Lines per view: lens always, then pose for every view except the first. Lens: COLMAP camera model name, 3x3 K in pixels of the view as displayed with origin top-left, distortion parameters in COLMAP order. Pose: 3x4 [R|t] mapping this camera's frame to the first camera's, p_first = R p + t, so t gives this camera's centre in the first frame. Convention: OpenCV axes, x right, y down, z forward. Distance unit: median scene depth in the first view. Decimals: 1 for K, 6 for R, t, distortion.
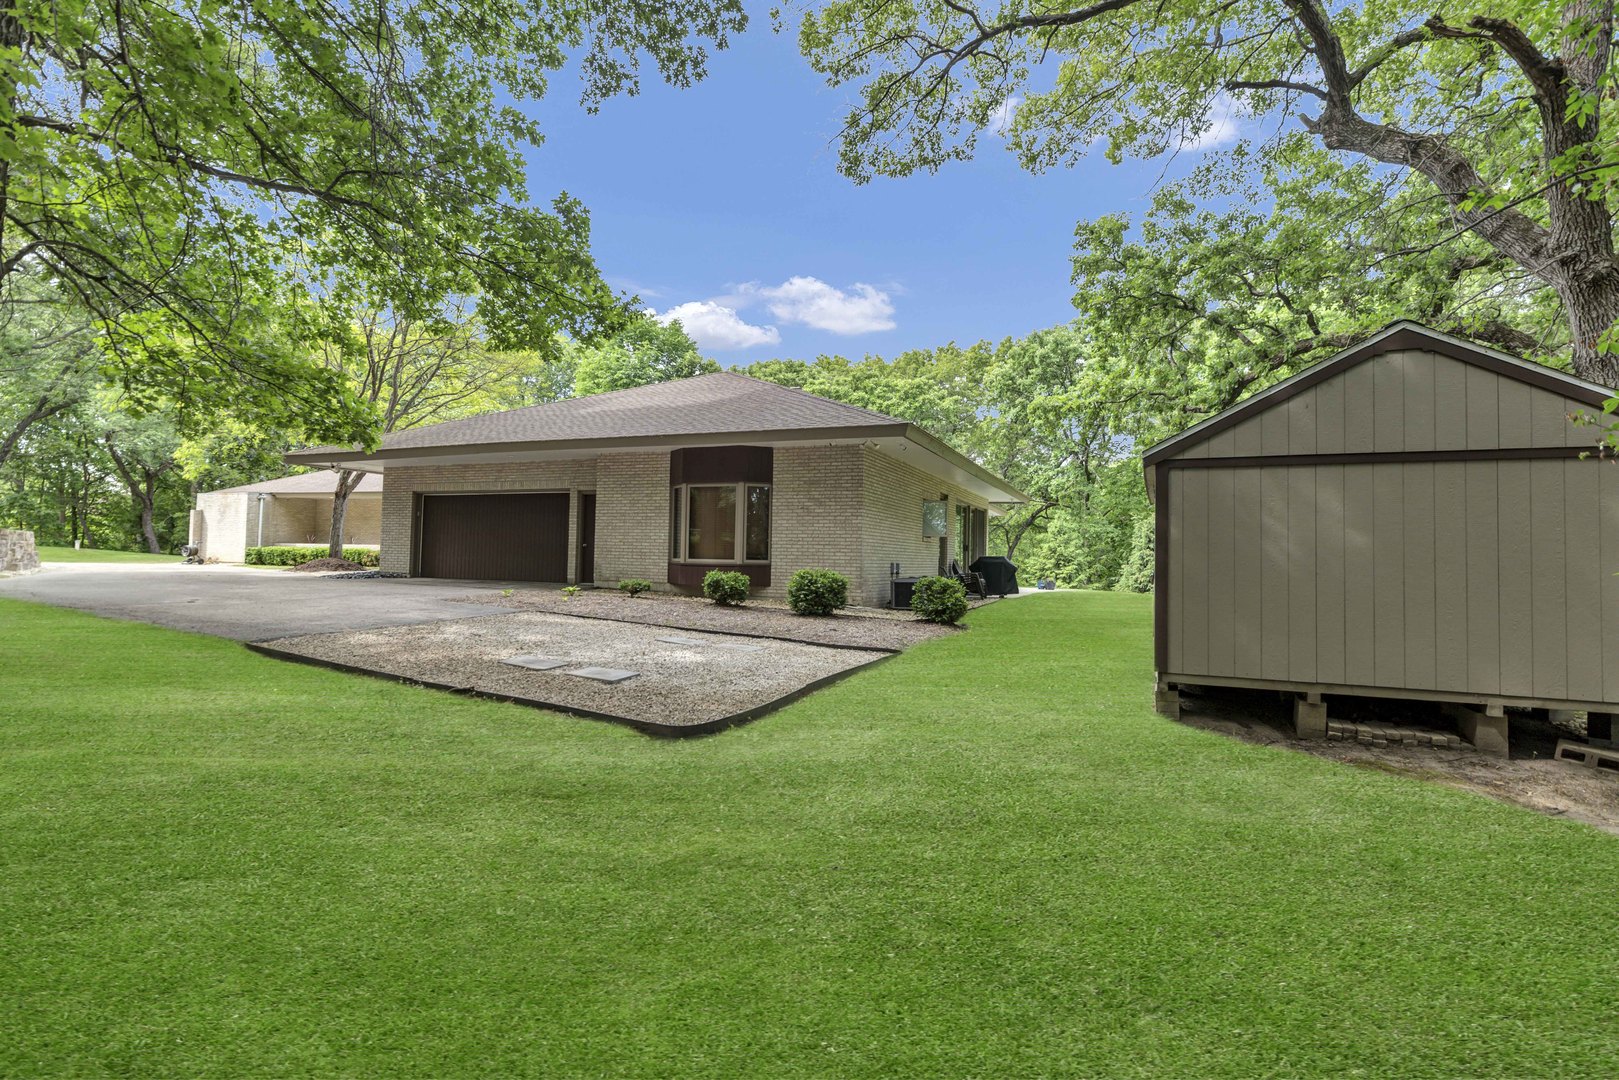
lens RADIAL K [[796.4, 0, 811.3], [0, 796.4, 535.1], [0, 0, 1]] dist [-0.001924, -0.000318]
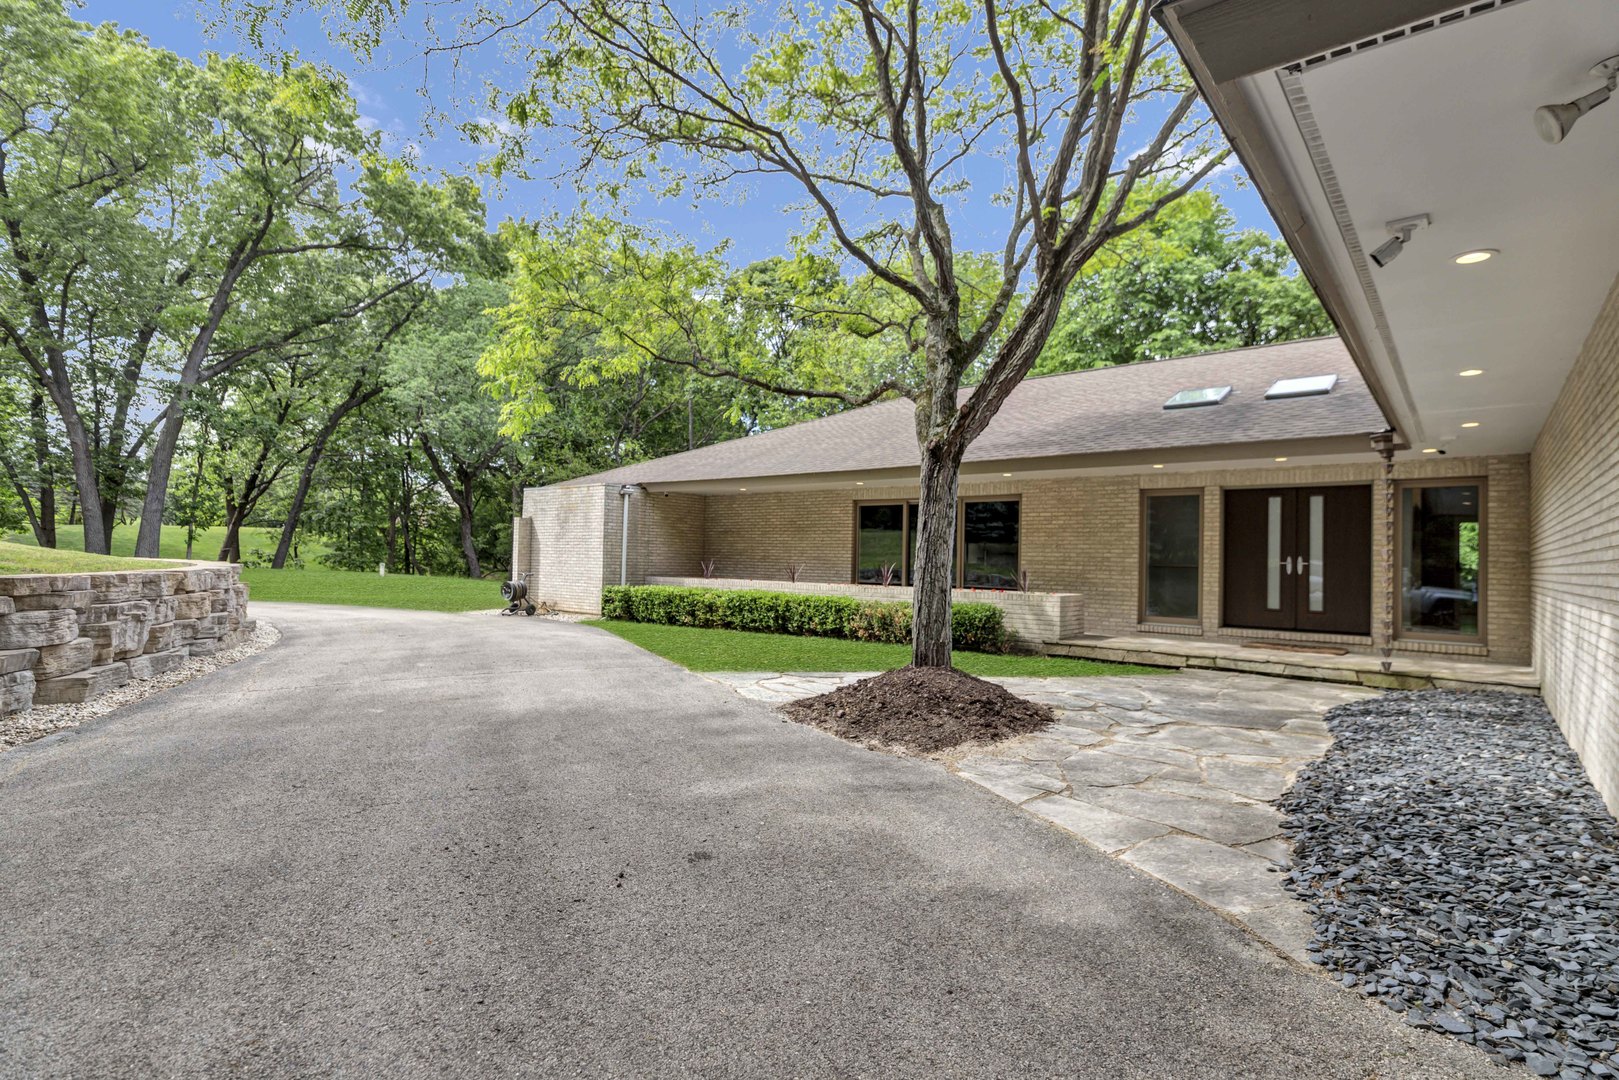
lens RADIAL K [[791.8, 0, 809.5], [0, 791.8, 540.0], [0, 0, 1]] dist [-0.000170, -0.000217]
pose [[0.954531, -0.008274, -0.297998, -0.633227], [0.008505, 0.999964, -0.000521, -0.020884], [0.297992, -0.002038, 0.954566, 0.806448]]
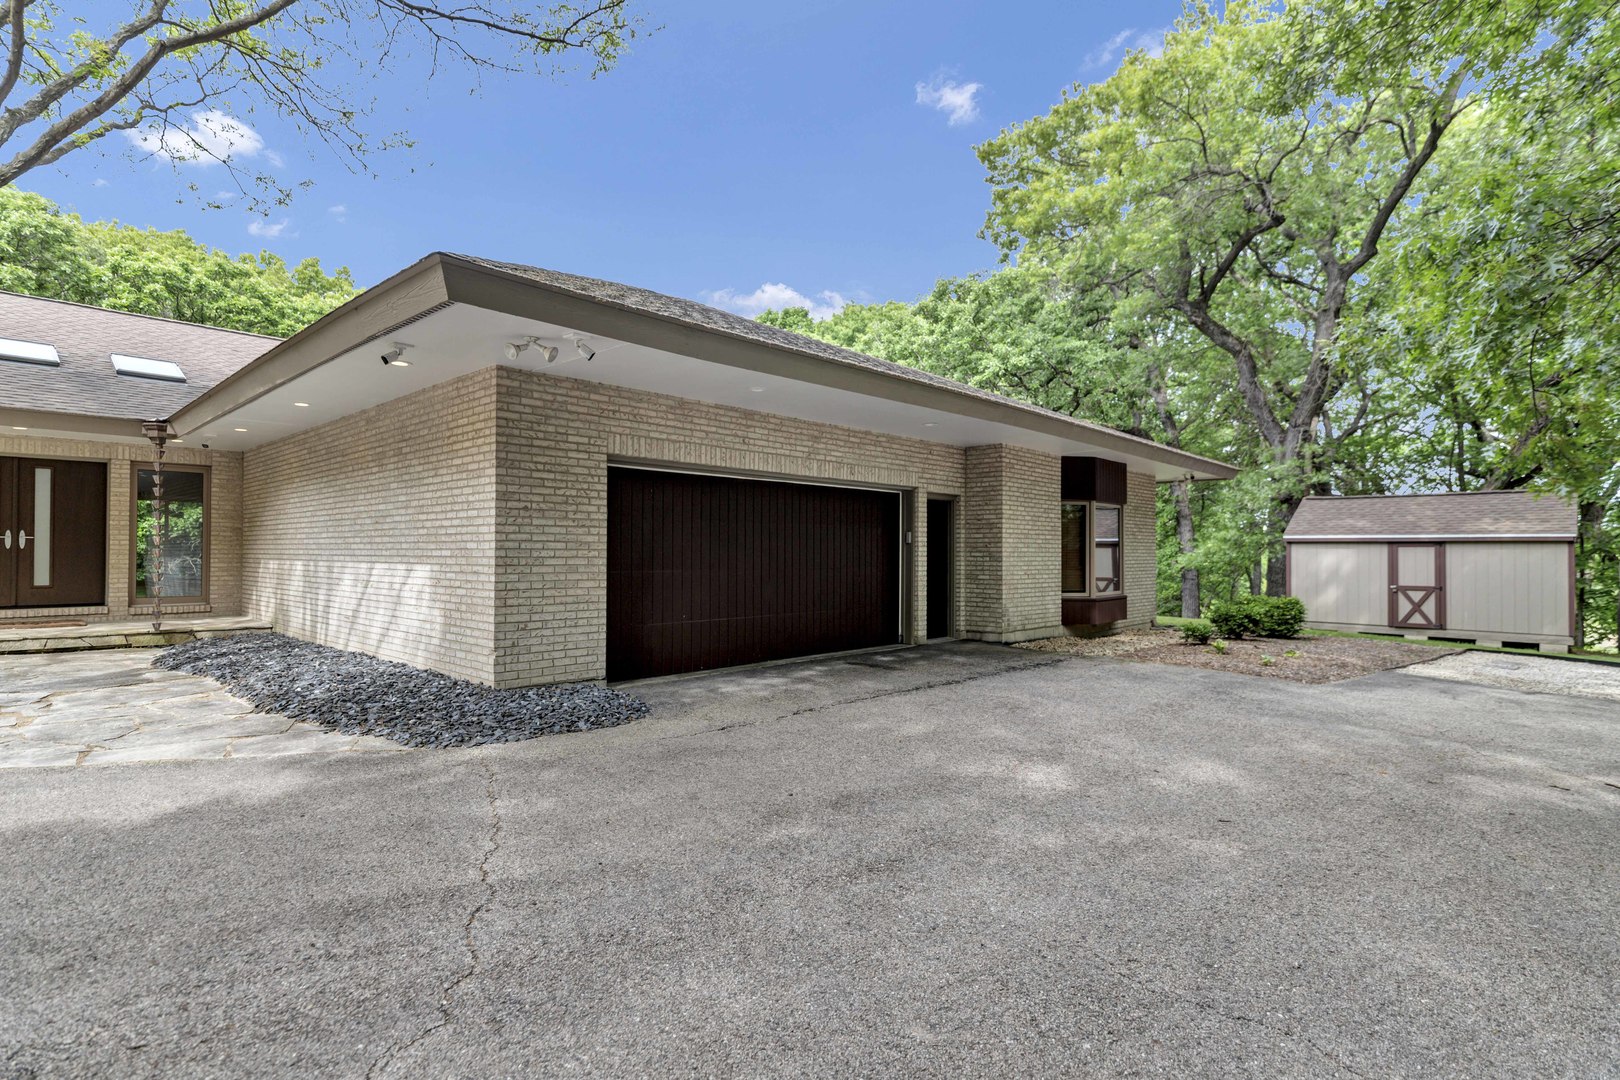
lens RADIAL K [[798.0, 0, 810.0], [0, 798.0, 540.0], [0, 0, 1]] dist [0.000107, 0.000169]
pose [[0.361477, -0.003823, 0.932373, -0.783790], [-0.027023, 0.999529, 0.014575, -0.022173], [-0.931989, -0.030464, 0.361204, 0.750795]]
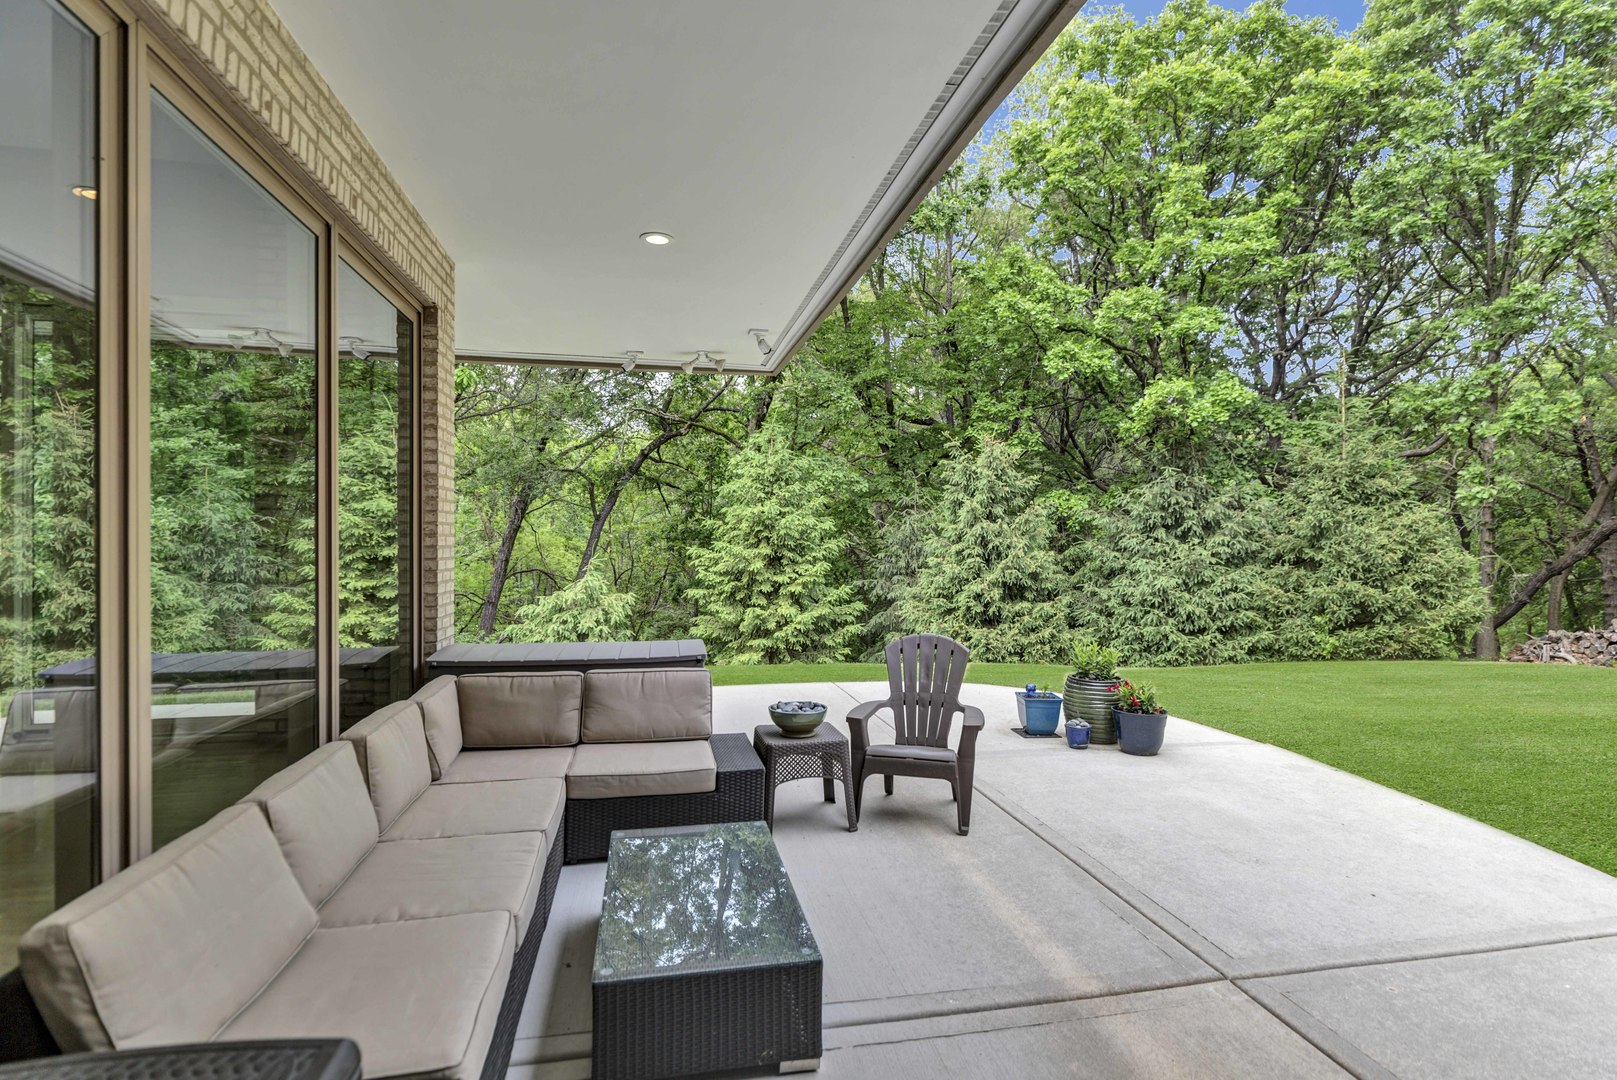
lens RADIAL K [[795.4, 0, 810.3], [0, 795.4, 535.1], [0, 0, 1]] dist [-0.001924, -0.000318]
pose [[0.822895, -0.014049, 0.568019, 0.206141], [-0.006565, 0.999392, 0.034229, 0.023139], [-0.568155, -0.031896, 0.822303, 1.352343]]
